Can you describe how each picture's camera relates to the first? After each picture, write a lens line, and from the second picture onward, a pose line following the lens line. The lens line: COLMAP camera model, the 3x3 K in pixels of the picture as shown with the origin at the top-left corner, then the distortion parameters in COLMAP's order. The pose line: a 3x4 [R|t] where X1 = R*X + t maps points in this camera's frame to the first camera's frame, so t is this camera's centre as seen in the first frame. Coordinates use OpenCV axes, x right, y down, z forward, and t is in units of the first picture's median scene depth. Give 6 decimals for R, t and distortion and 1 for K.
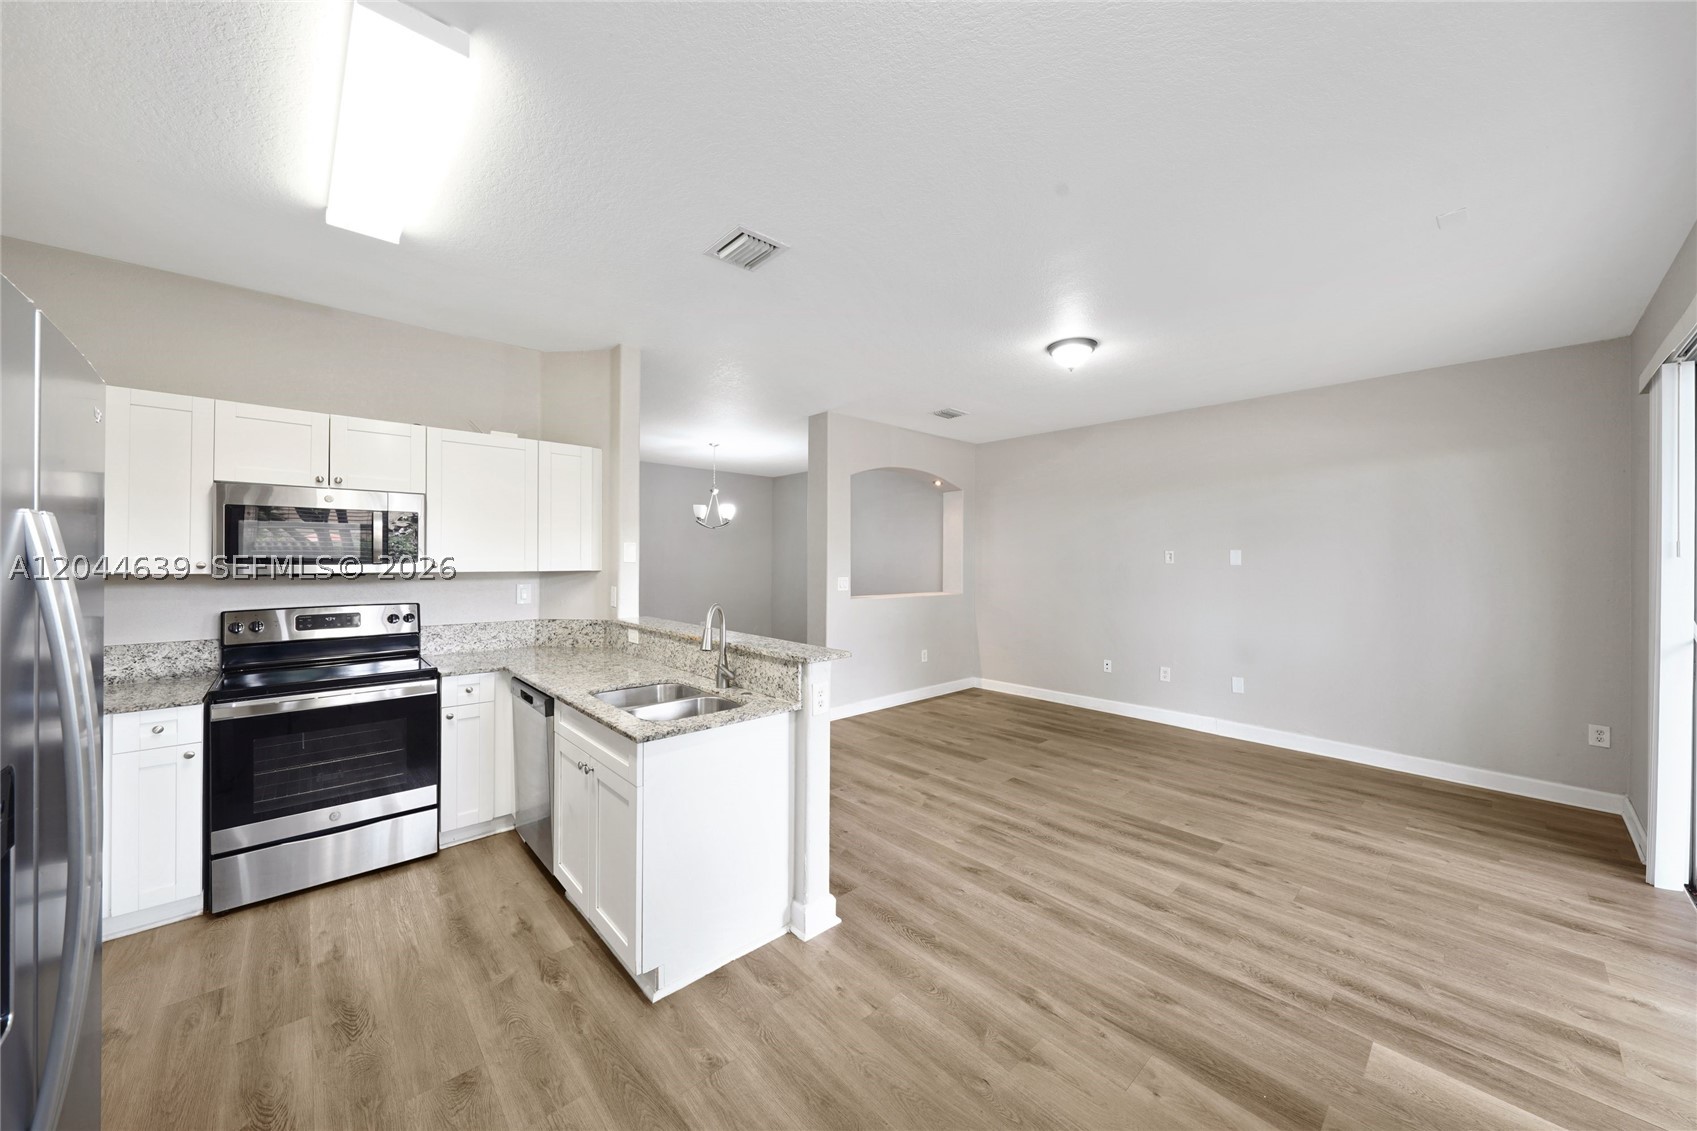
lens RADIAL K [[599.8, 0, 850.4], [0, 599.8, 557.4], [0, 0, 1]] dist [-0.001856, -0.000094]
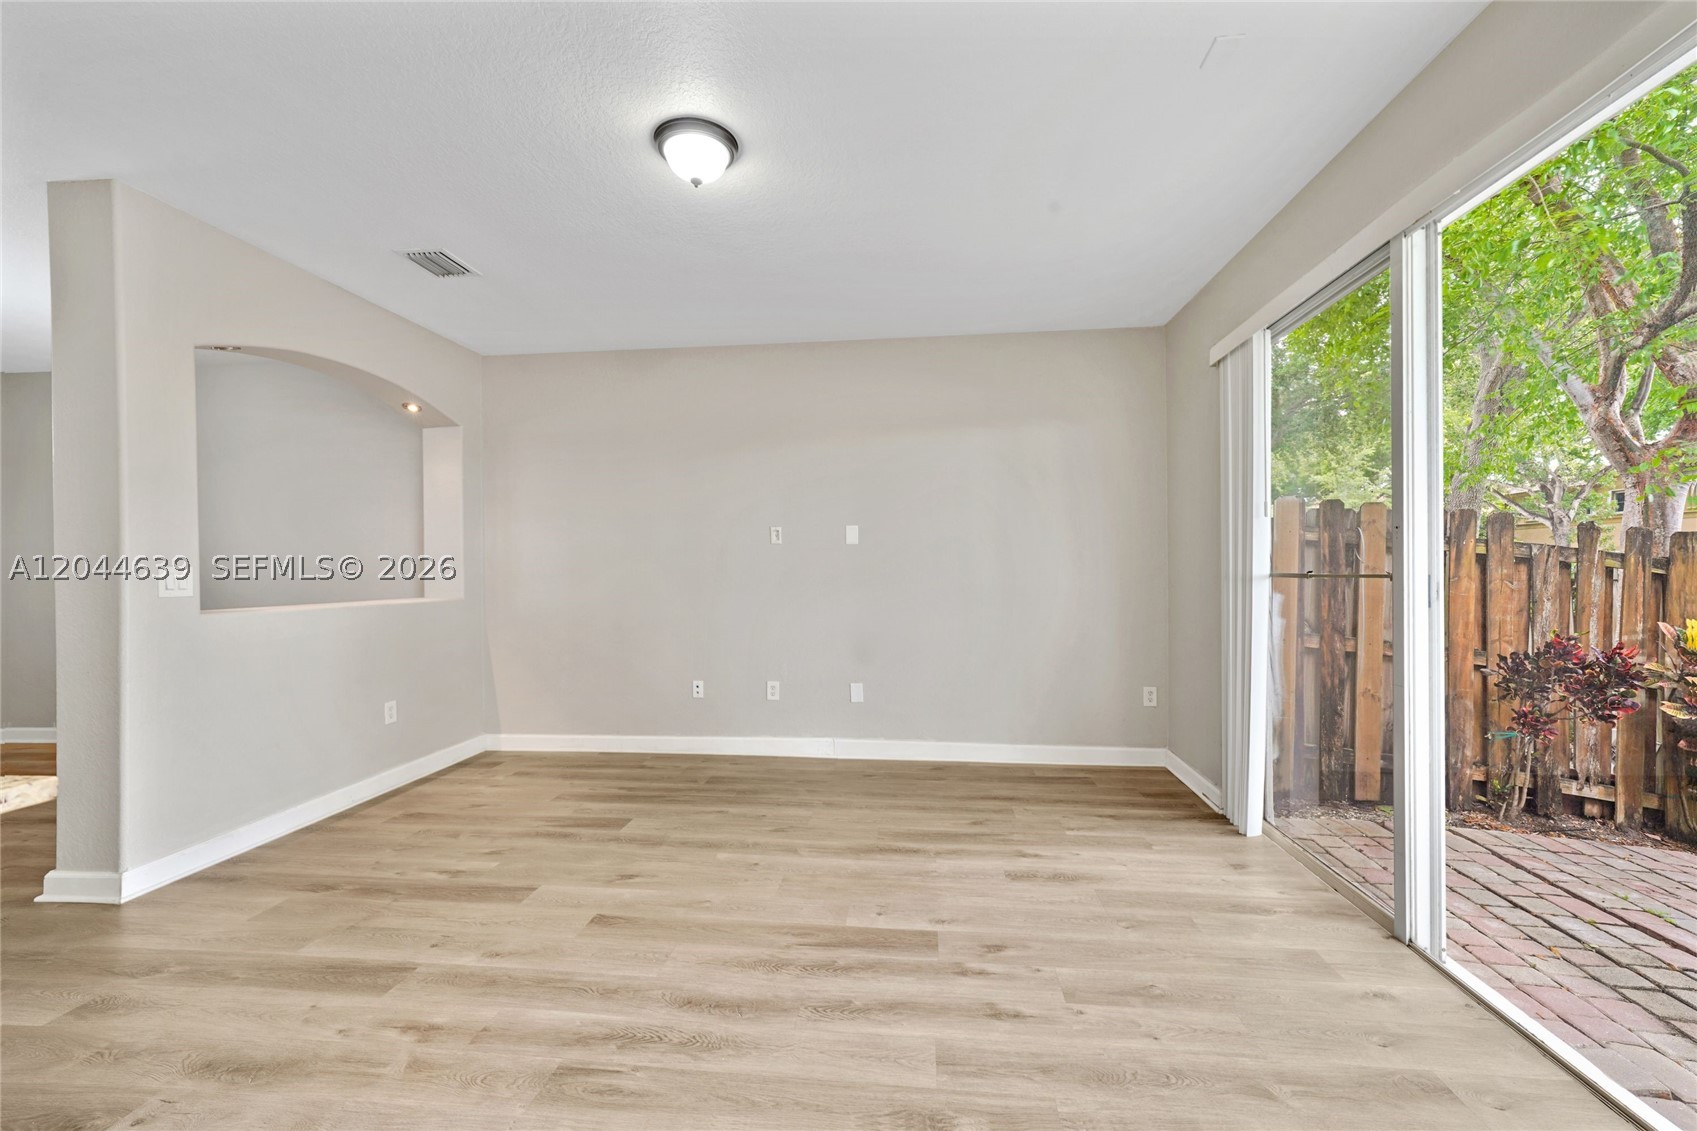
lens RADIAL K [[689.6, 0, 851.3], [0, 689.6, 571.2], [0, 0, 1]] dist [0.001360, 0.000540]
pose [[0.747836, -0.013317, 0.663750, 0.035698], [0.009575, 0.999911, 0.009274, 0.056227], [-0.663815, -0.000580, 0.747897, 0.422186]]
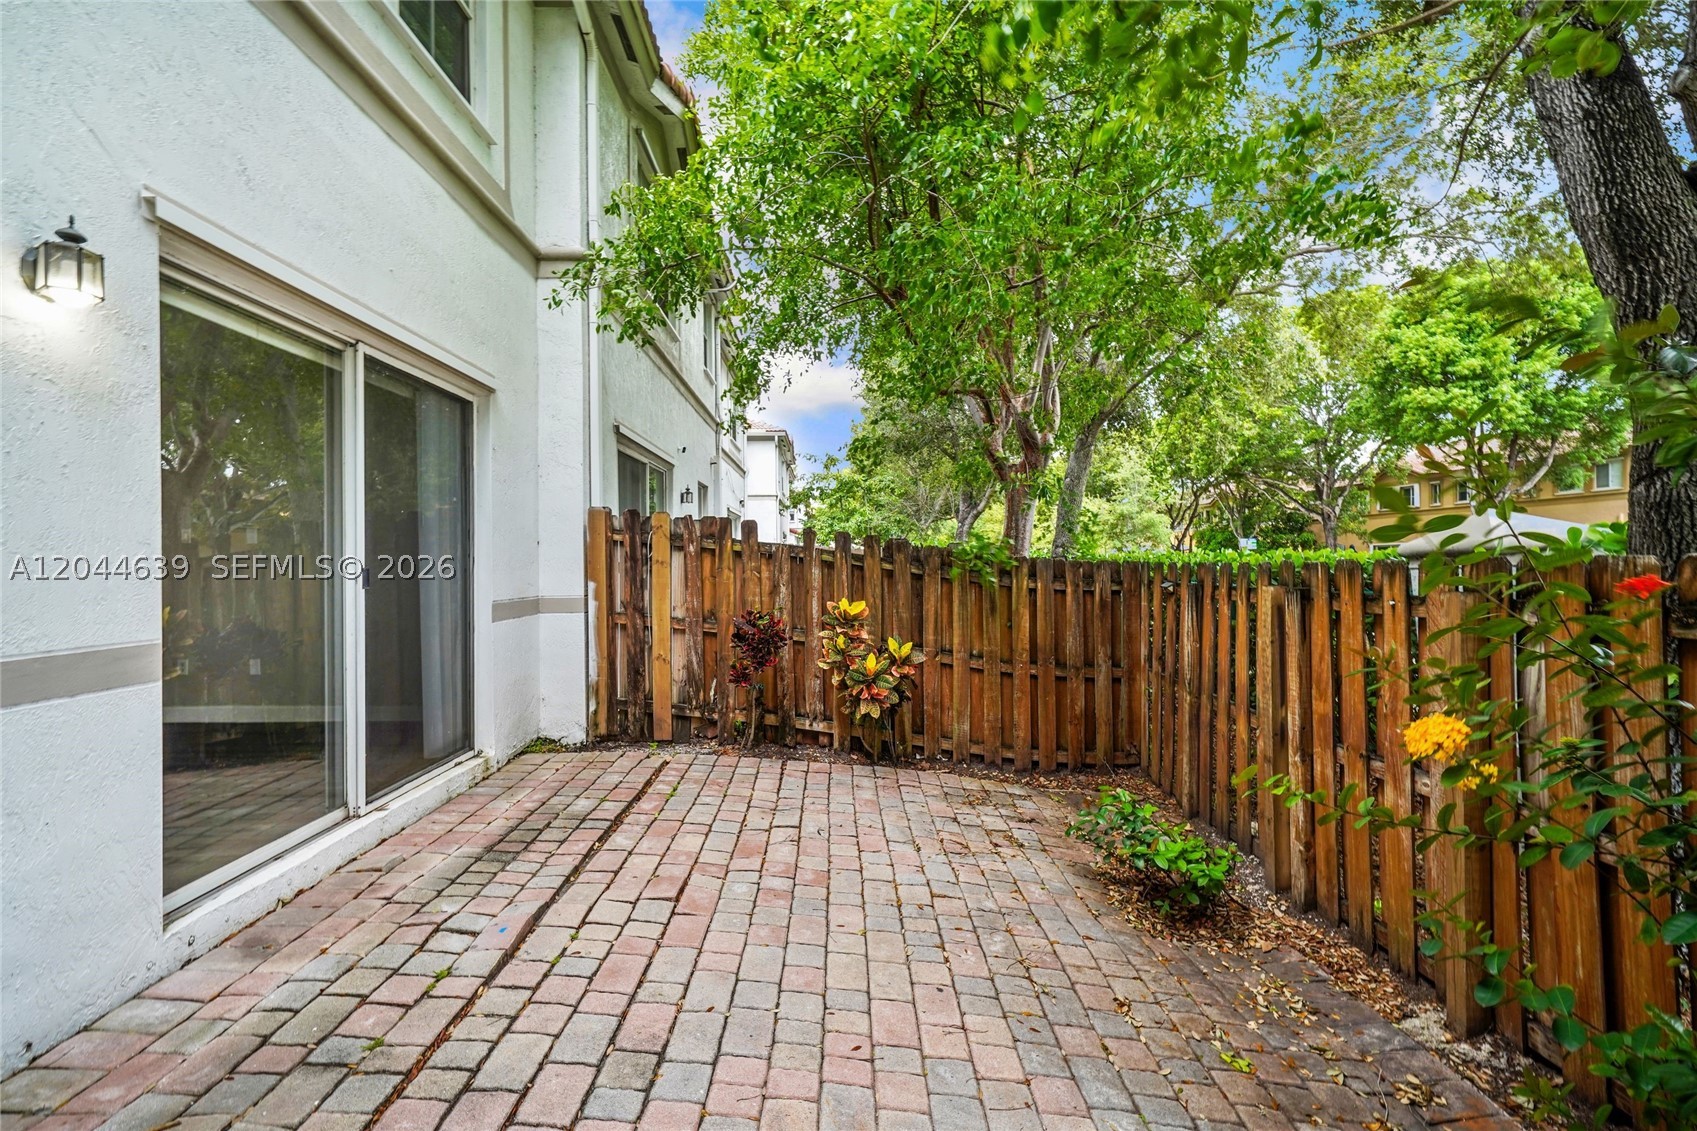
lens RADIAL K [[735.0, 0, 855.0], [0, 735.0, 562.7], [0, 0, 1]] dist [0.000262, 0.000230]
pose [[0.653653, -0.014279, 0.756660, 0.523959], [0.011801, 0.999893, 0.008675, 0.062642], [-0.756703, 0.003259, 0.653751, -0.695023]]
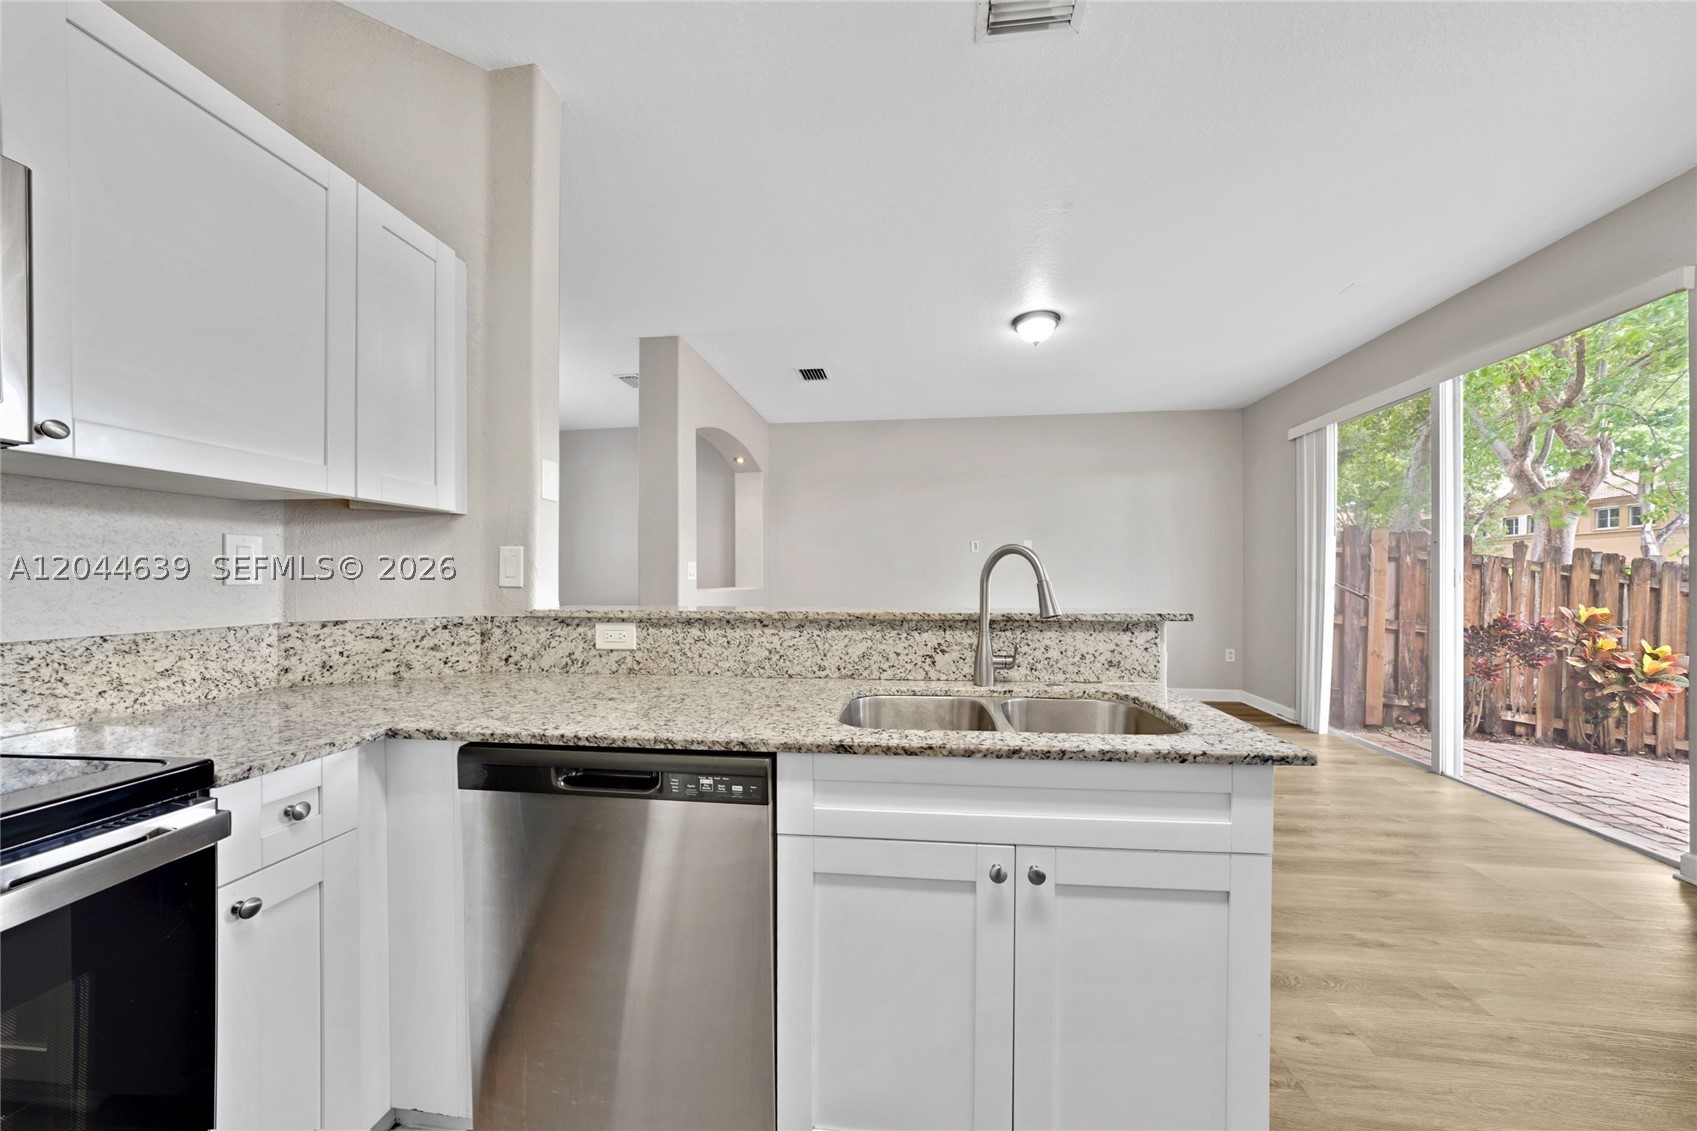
lens RADIAL K [[584.7, 0, 851.0], [0, 584.7, 579.2], [0, 0, 1]] dist [-0.008899, -0.000031]
pose [[0.753431, -0.006557, 0.657494, -0.535976], [0.002504, 0.999972, 0.007103, 0.077881], [-0.657522, -0.003705, 0.753426, 0.479535]]
